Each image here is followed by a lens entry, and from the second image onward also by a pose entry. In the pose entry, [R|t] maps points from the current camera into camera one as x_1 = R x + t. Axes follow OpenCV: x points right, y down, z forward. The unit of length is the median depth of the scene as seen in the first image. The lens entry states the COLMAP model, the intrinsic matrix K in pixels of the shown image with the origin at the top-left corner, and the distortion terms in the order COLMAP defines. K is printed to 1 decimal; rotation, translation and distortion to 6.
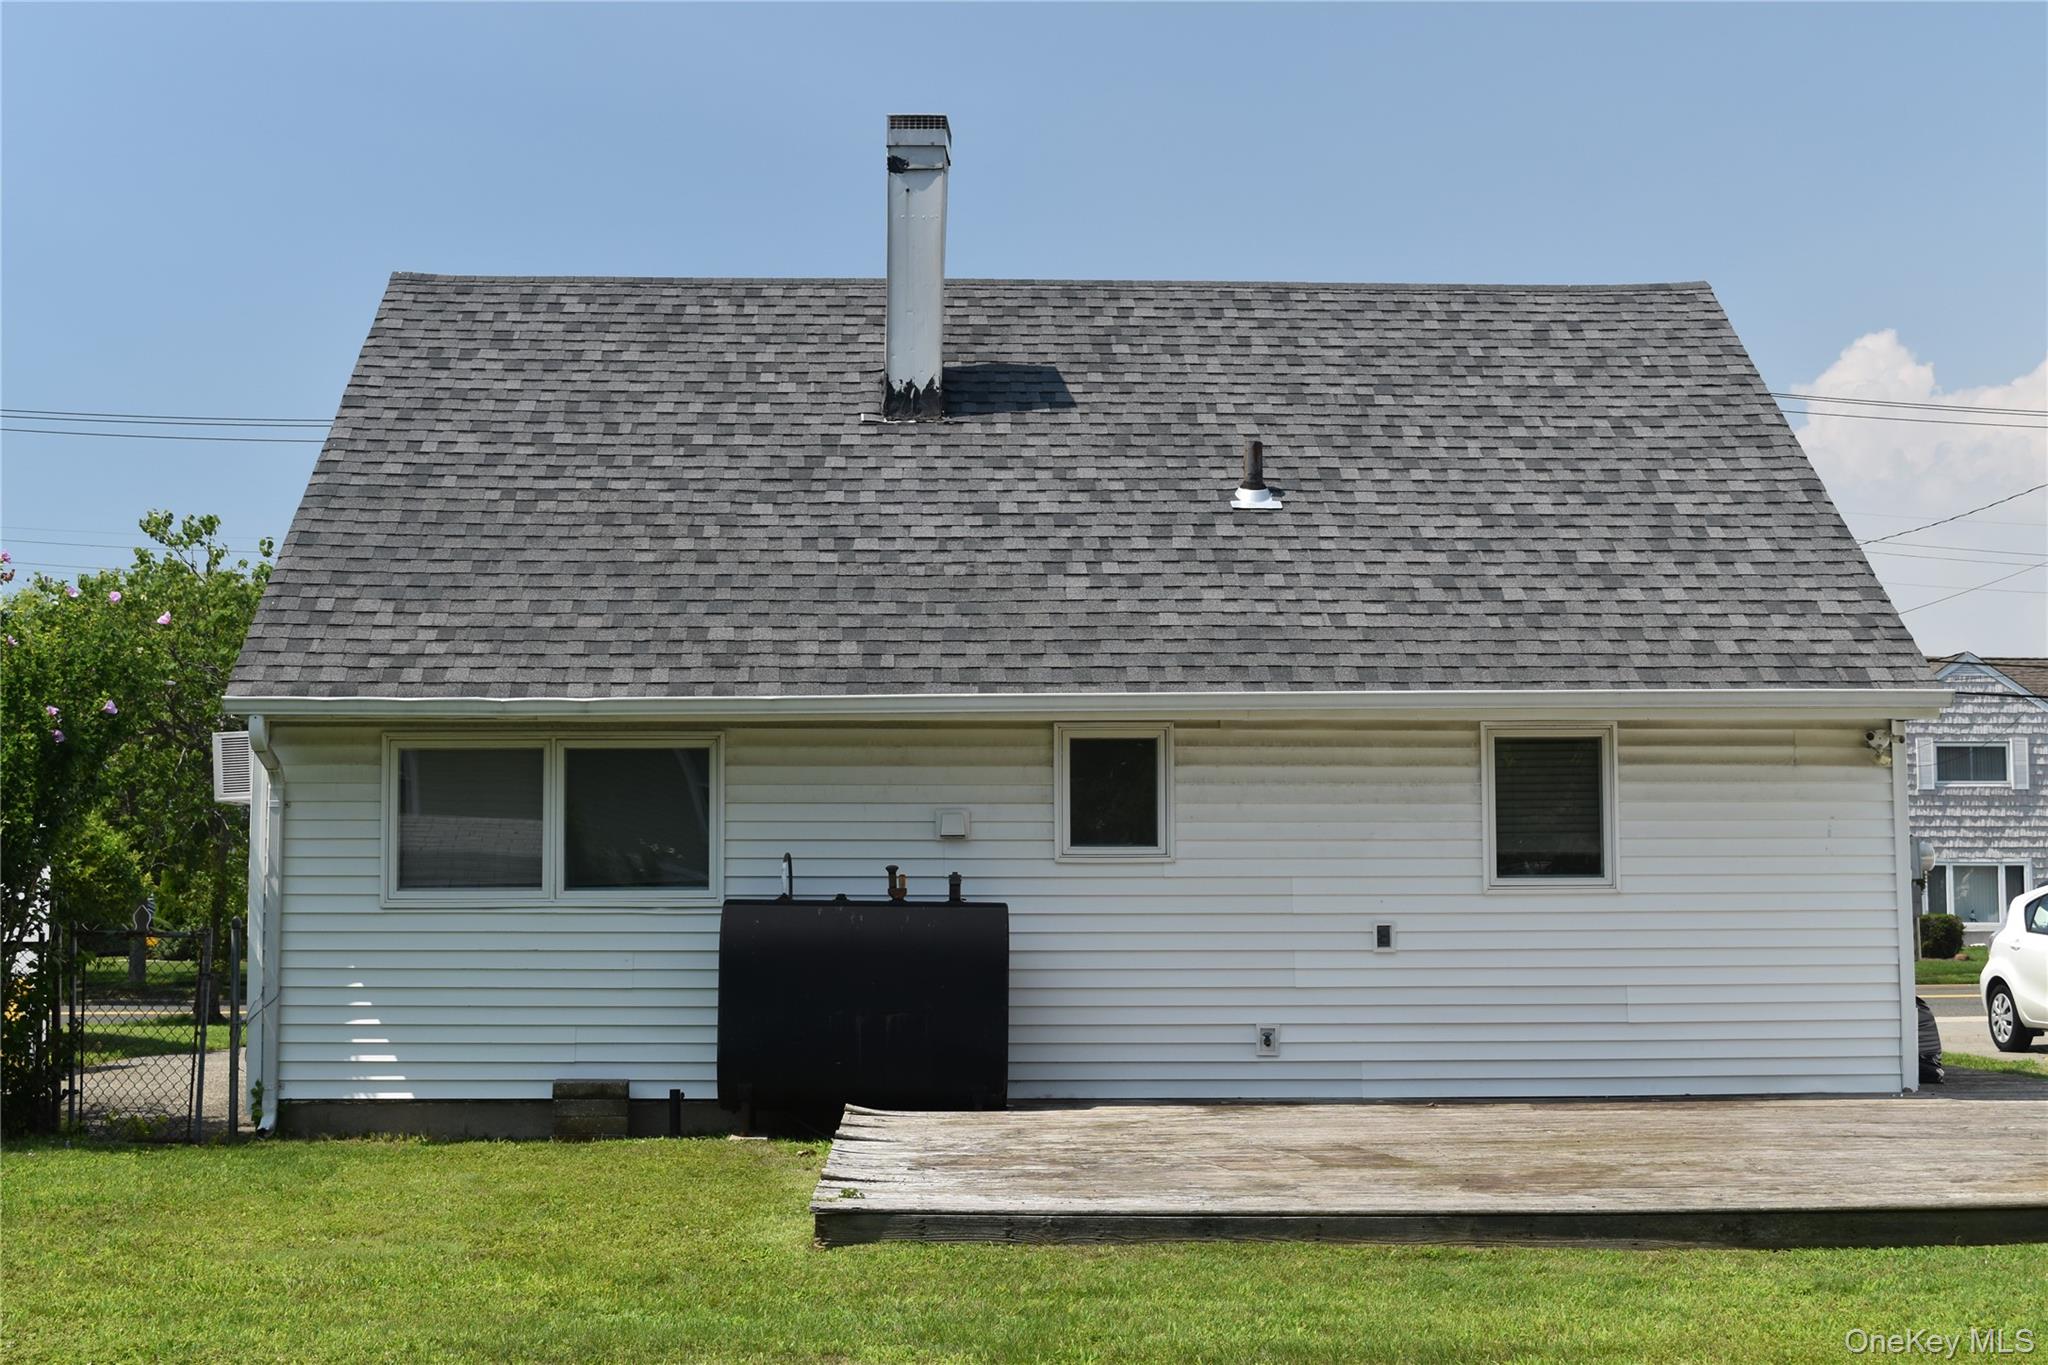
lens RADIAL K [[2550.0, 0, 1024.0], [0, 2550.0, 682.5], [0, 0, 1]] dist [-0.020782, -0.010067]
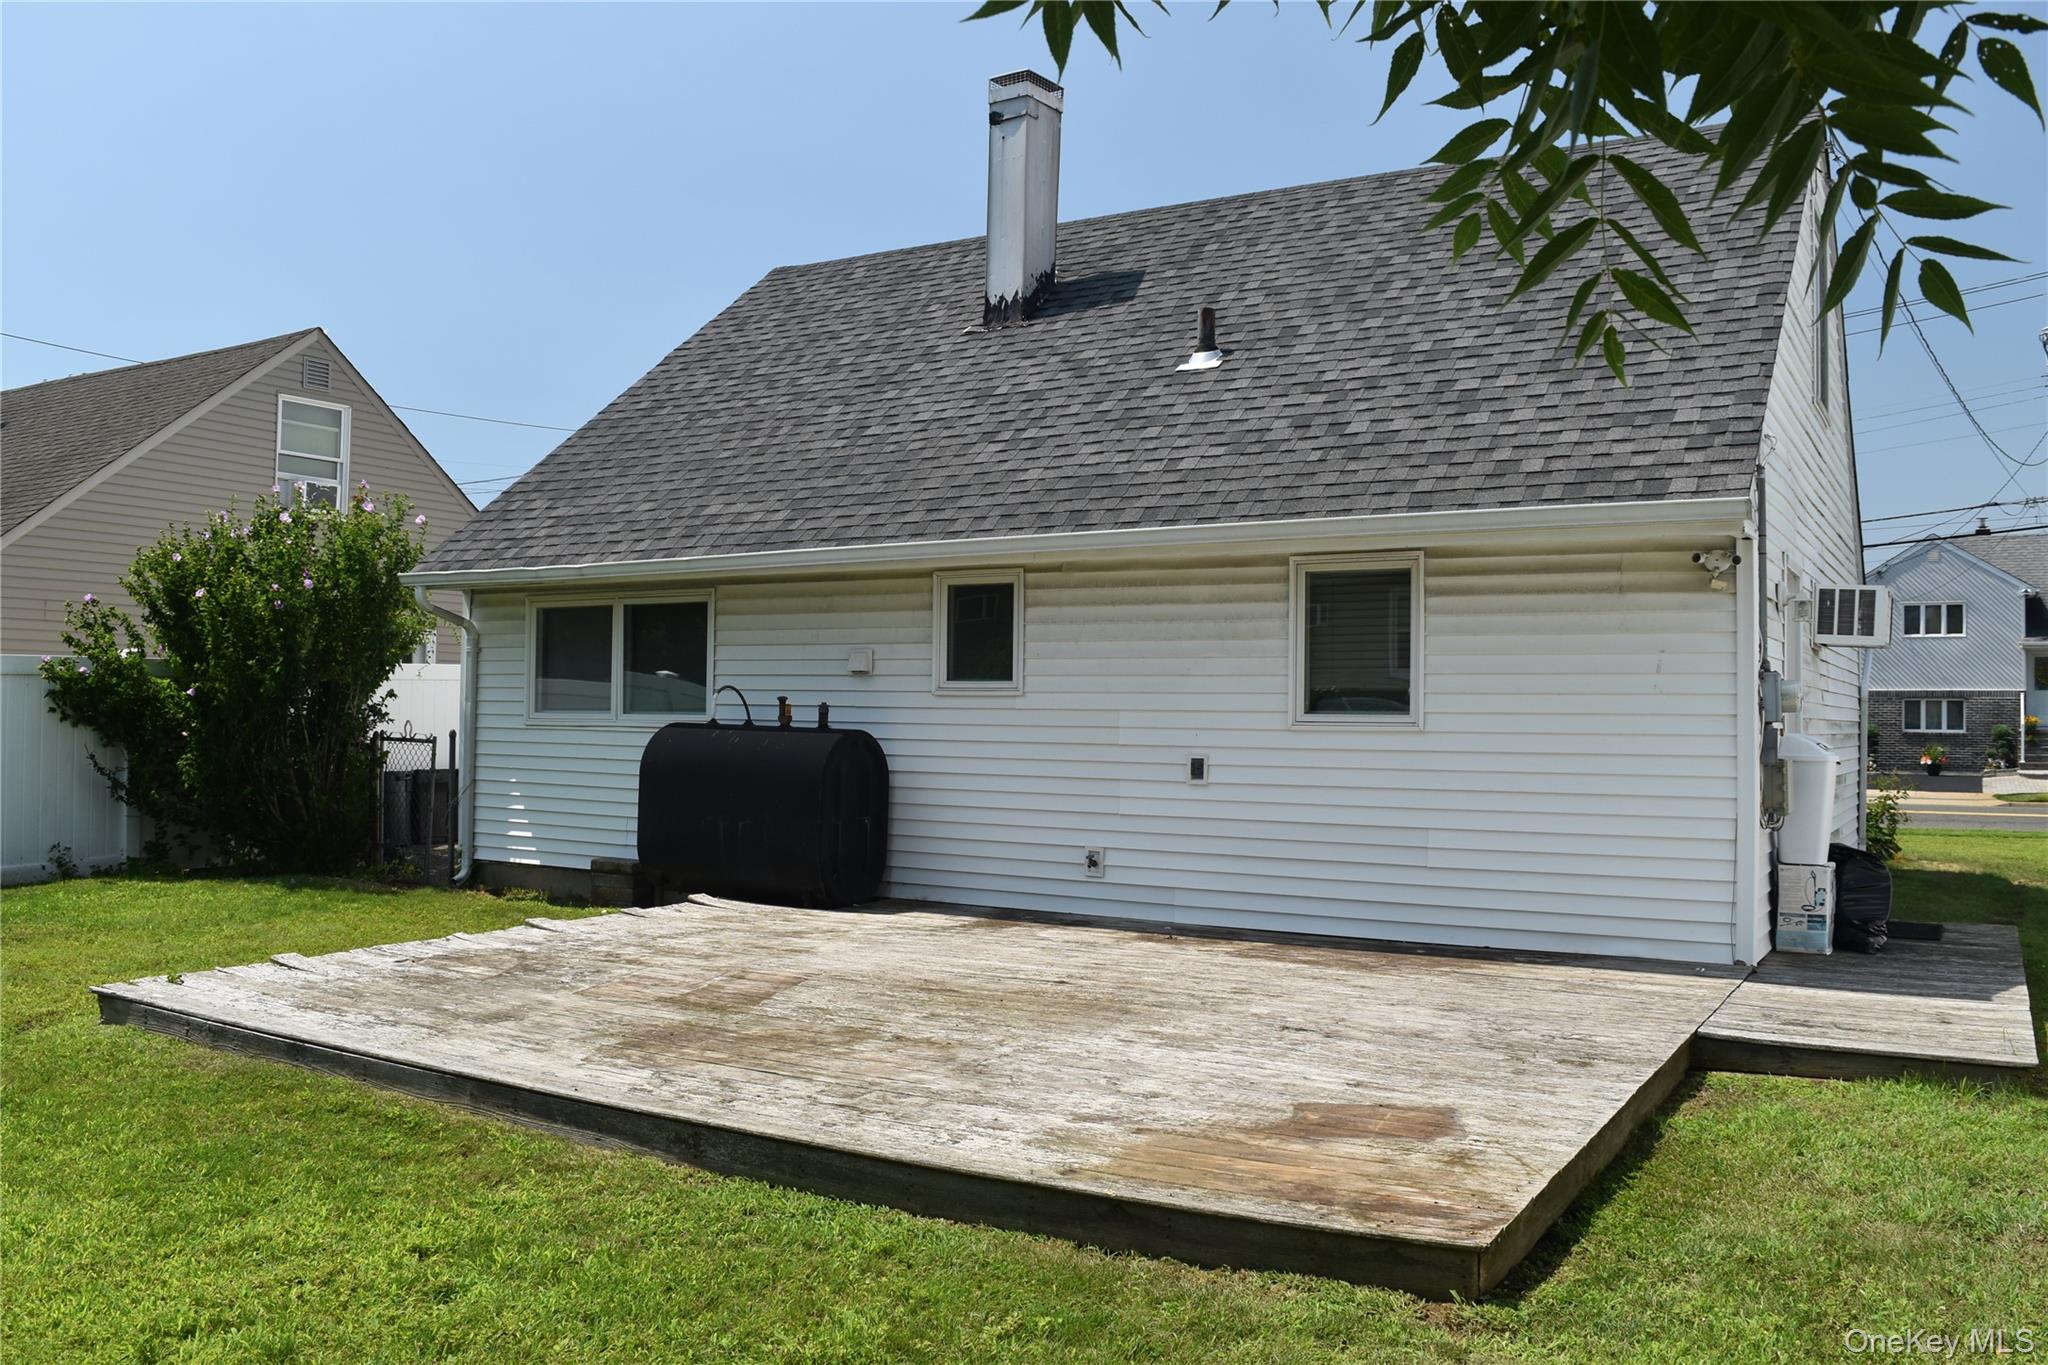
lens RADIAL K [[1607.1, 0, 1024.0], [0, 1607.1, 682.5], [0, 0, 1]] dist [-0.097067, 0.025266]
pose [[0.847705, 0.002883, -0.530459, 0.423502], [0.030272, 0.998093, 0.053802, 0.027688], [0.529603, -0.061666, 0.846001, 0.415230]]
